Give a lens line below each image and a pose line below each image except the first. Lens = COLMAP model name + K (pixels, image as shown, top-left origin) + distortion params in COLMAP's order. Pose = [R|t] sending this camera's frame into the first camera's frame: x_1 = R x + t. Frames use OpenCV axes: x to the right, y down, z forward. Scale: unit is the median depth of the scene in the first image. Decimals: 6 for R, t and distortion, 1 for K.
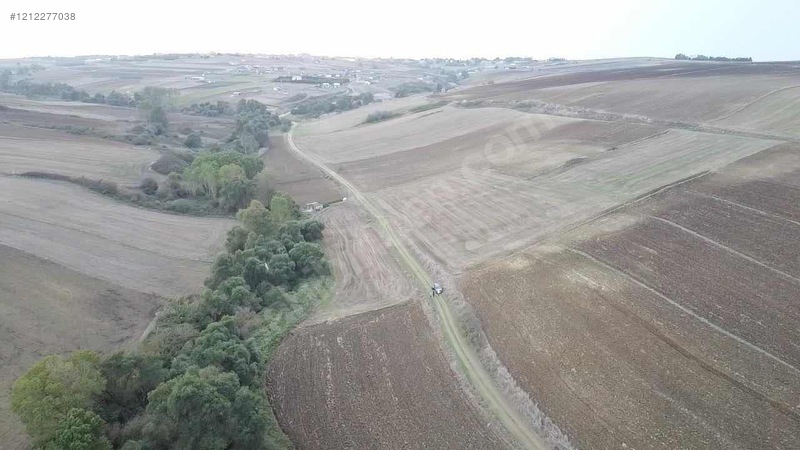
lens RADIAL K [[597.9, 0, 395.9], [0, 597.9, 219.7], [0, 0, 1]] dist [-0.008402, 0.003386]
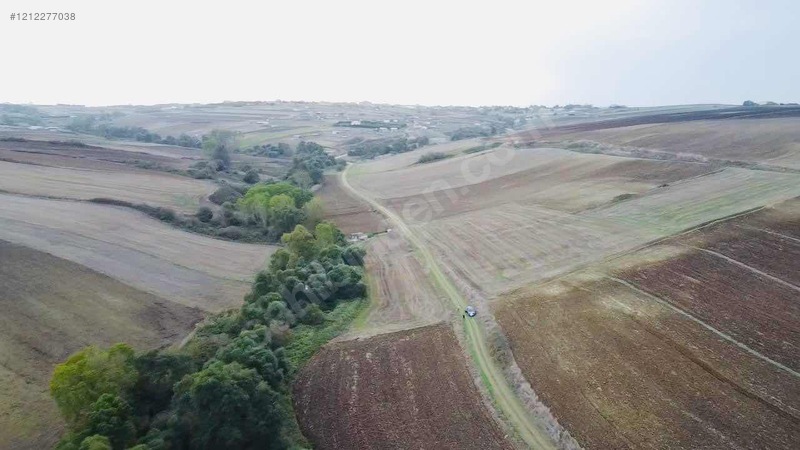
lens RADIAL K [[597.9, 0, 397.4], [0, 597.9, 219.9], [0, 0, 1]] dist [-0.008402, 0.003386]
pose [[0.995164, 0.017679, -0.096627, 0.034551], [-0.025270, 0.996640, -0.077916, 0.036165], [0.094924, 0.079981, 0.992266, -0.012983]]
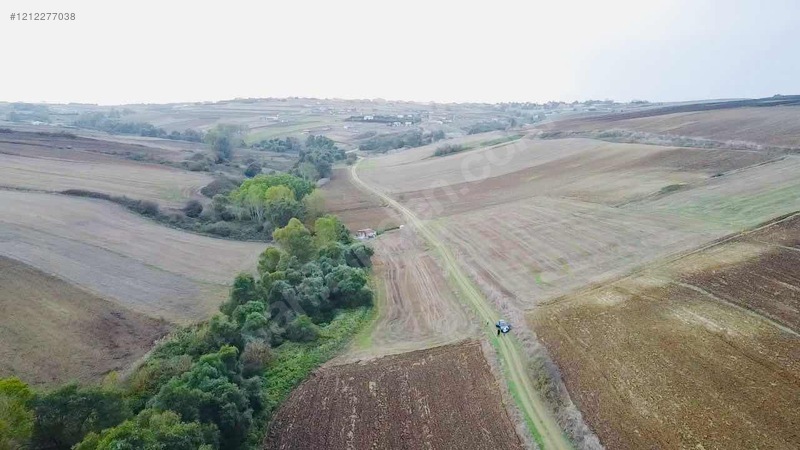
lens RADIAL K [[597.9, 0, 398.5], [0, 597.9, 221.9], [0, 0, 1]] dist [-0.008402, 0.003386]
pose [[0.992754, 0.018391, -0.118747, 0.019679], [-0.027371, 0.996850, -0.074440, 0.033867], [0.117004, 0.077151, 0.990130, 0.160189]]
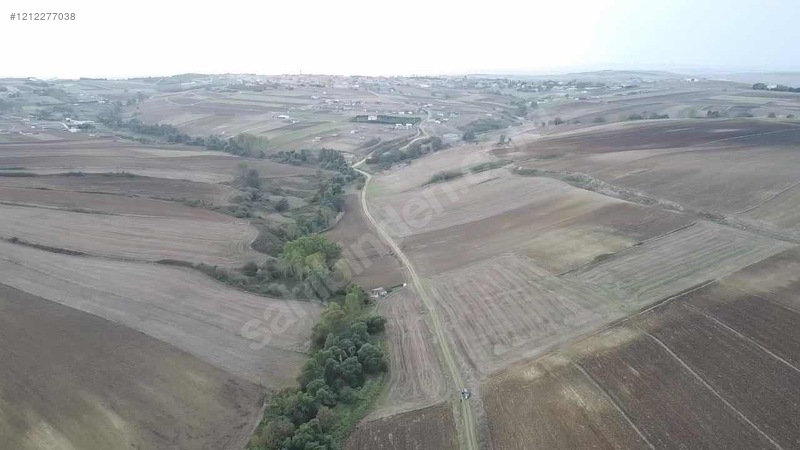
lens RADIAL K [[597.9, 0, 396.4], [0, 597.9, 217.9], [0, 0, 1]] dist [-0.008402, 0.003386]
pose [[0.992275, 0.023844, -0.121745, 0.056482], [-0.024683, 0.999681, -0.005386, -0.219697], [0.121577, 0.008349, 0.992547, -0.286891]]
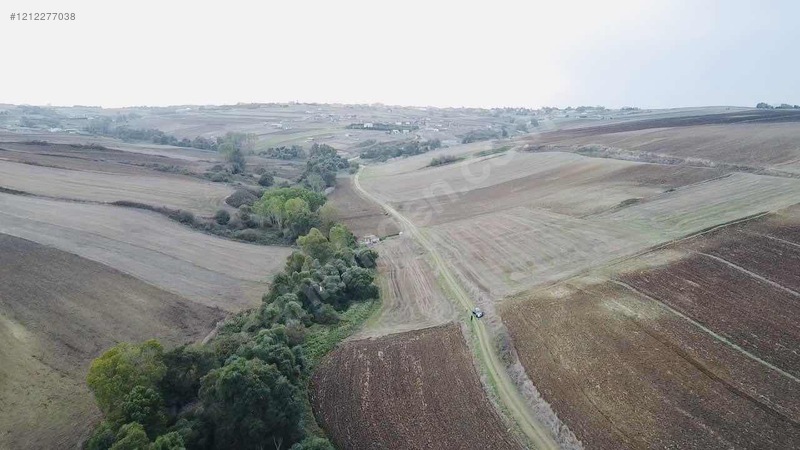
lens RADIAL K [[597.9, 0, 397.0], [0, 597.9, 219.1], [0, 0, 1]] dist [-0.008402, 0.003386]
pose [[0.992931, 0.021256, -0.116774, 0.039415], [-0.030732, 0.996324, -0.079963, 0.033328], [0.114645, 0.082986, 0.989934, -0.051689]]
